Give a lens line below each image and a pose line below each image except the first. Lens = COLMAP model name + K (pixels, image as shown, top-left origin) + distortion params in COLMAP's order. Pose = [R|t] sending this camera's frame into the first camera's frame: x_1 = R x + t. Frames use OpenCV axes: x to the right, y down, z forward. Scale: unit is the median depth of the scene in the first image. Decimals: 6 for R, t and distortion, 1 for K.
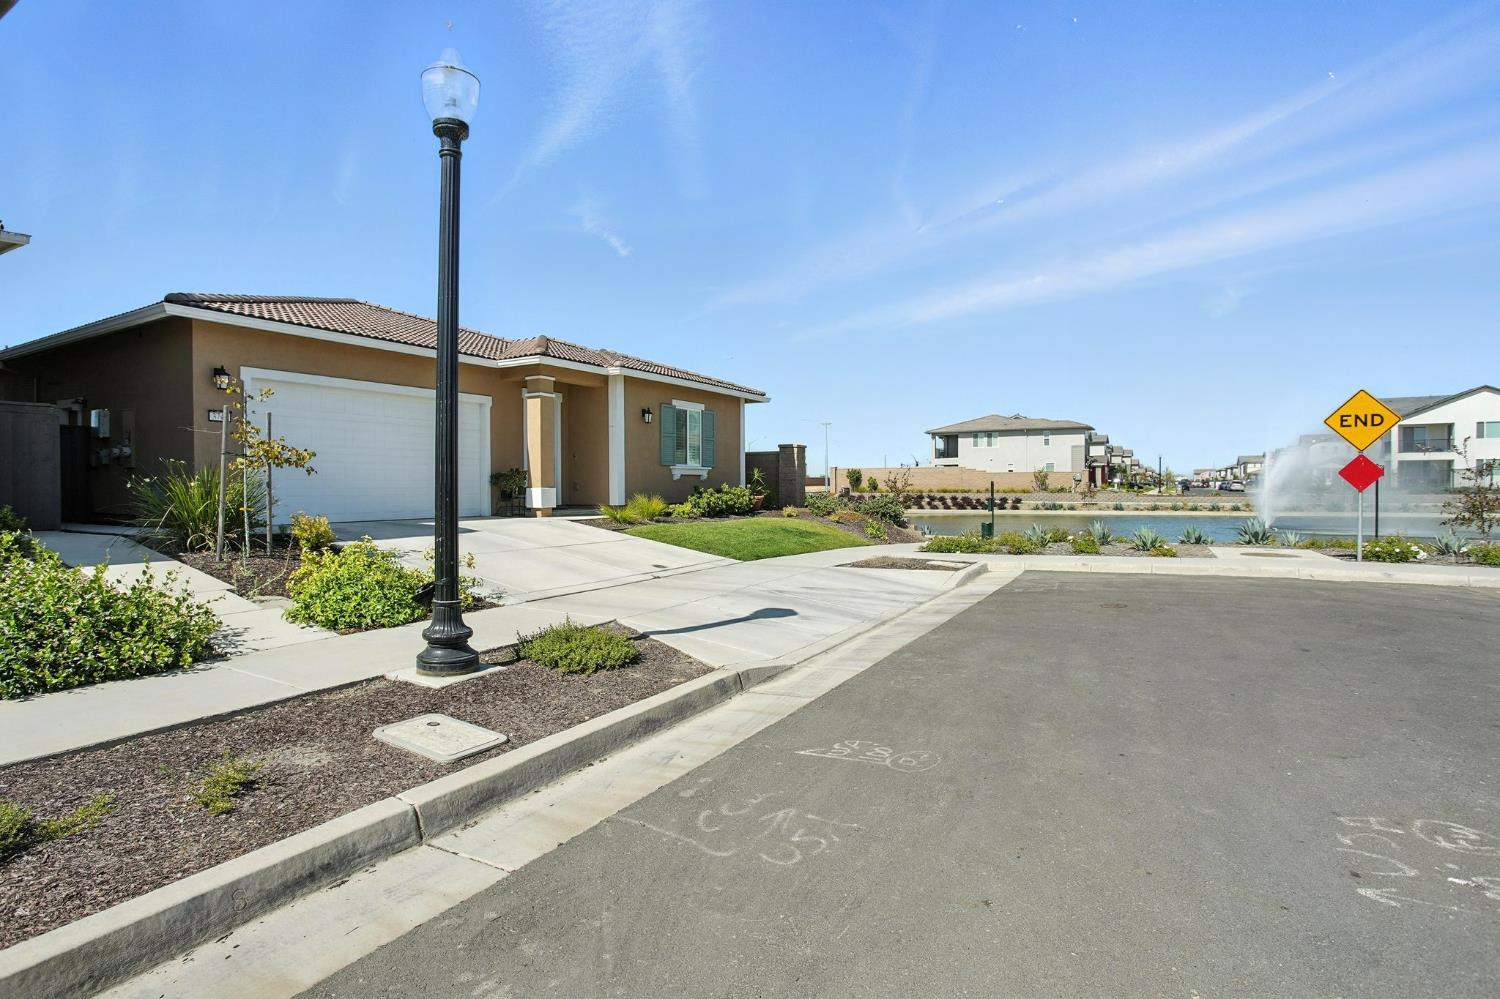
lens RADIAL K [[743.2, 0, 750.5], [0, 743.2, 487.3], [0, 0, 1]] dist [-0.079879, 0.035113]
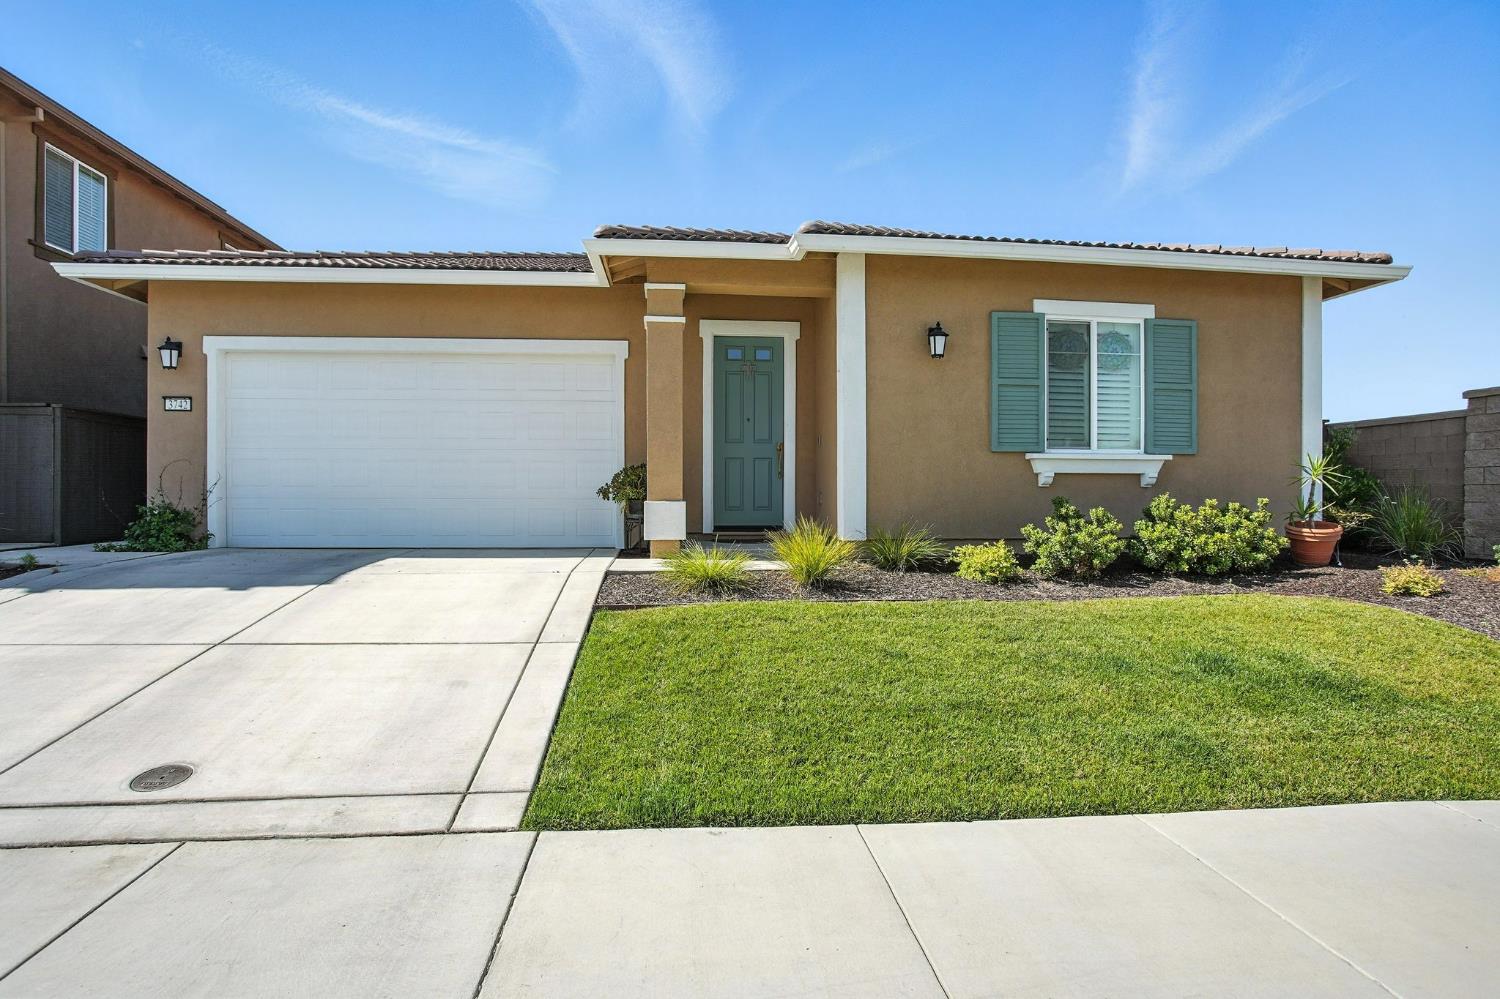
lens RADIAL K [[743.2, 0, 750.5], [0, 743.2, 487.3], [0, 0, 1]] dist [-0.079879, 0.035113]
pose [[0.588959, -0.007513, -0.808128, 0.138206], [-0.006704, 0.999877, -0.014181, -0.001830], [0.808135, 0.013769, 0.588836, 0.603362]]
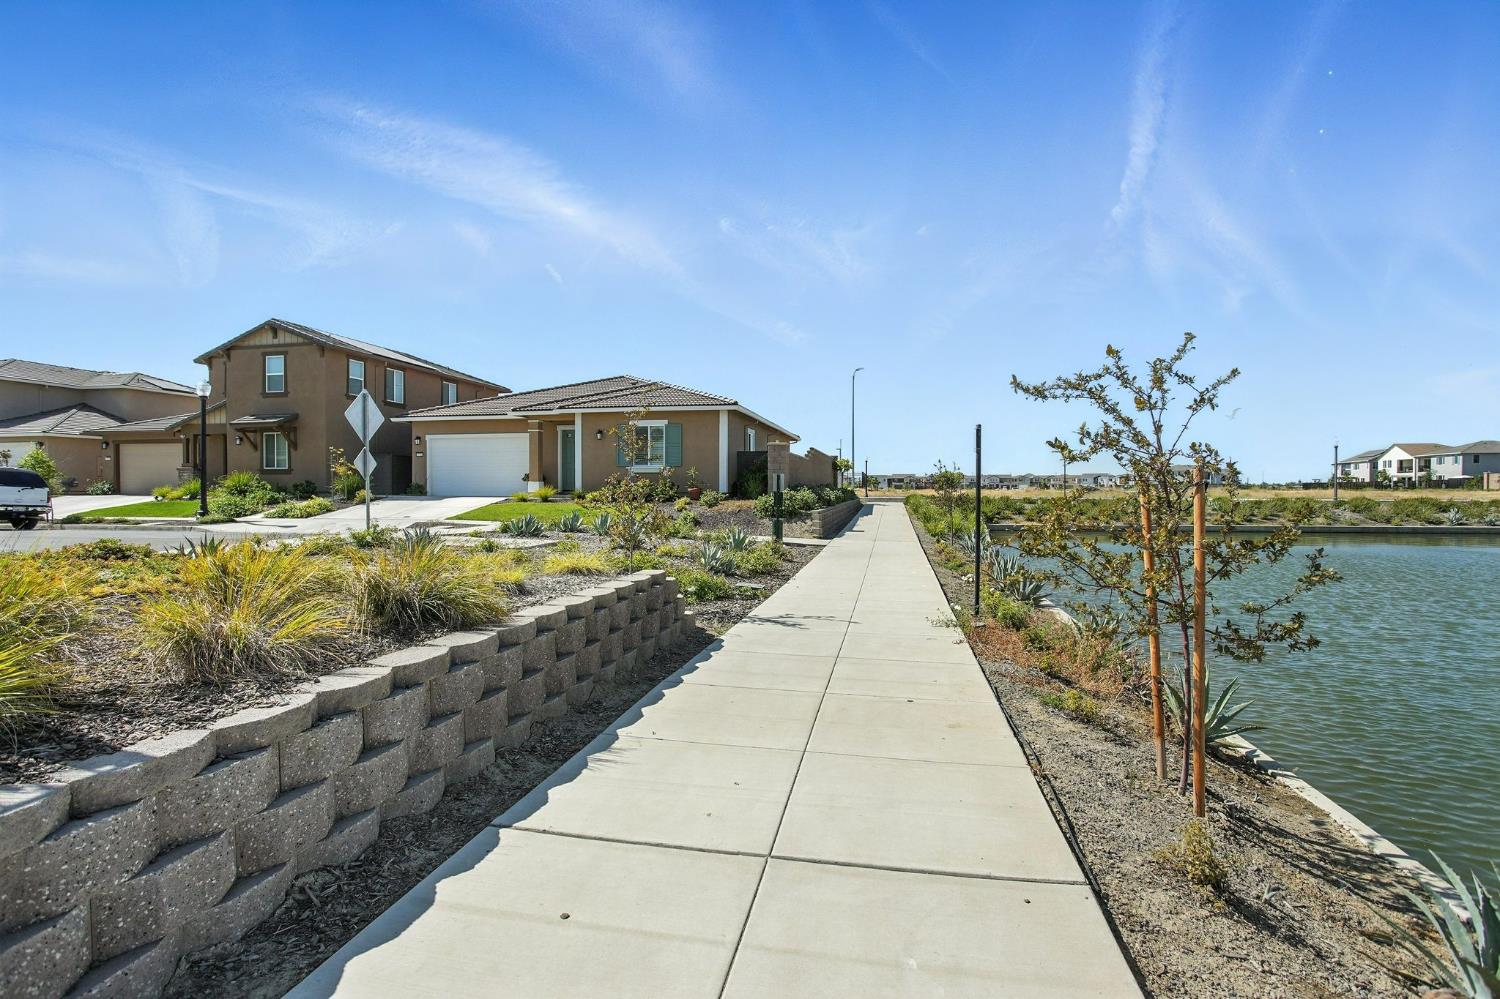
lens RADIAL K [[738.0, 0, 750.5], [0, 738.0, 486.5], [0, 0, 1]] dist [-0.079139, 0.033696]
pose [[0.333346, -0.004016, -0.942796, 1.293406], [-0.007930, 0.999944, -0.007063, 0.017425], [0.942771, 0.009830, 0.333295, 0.728469]]
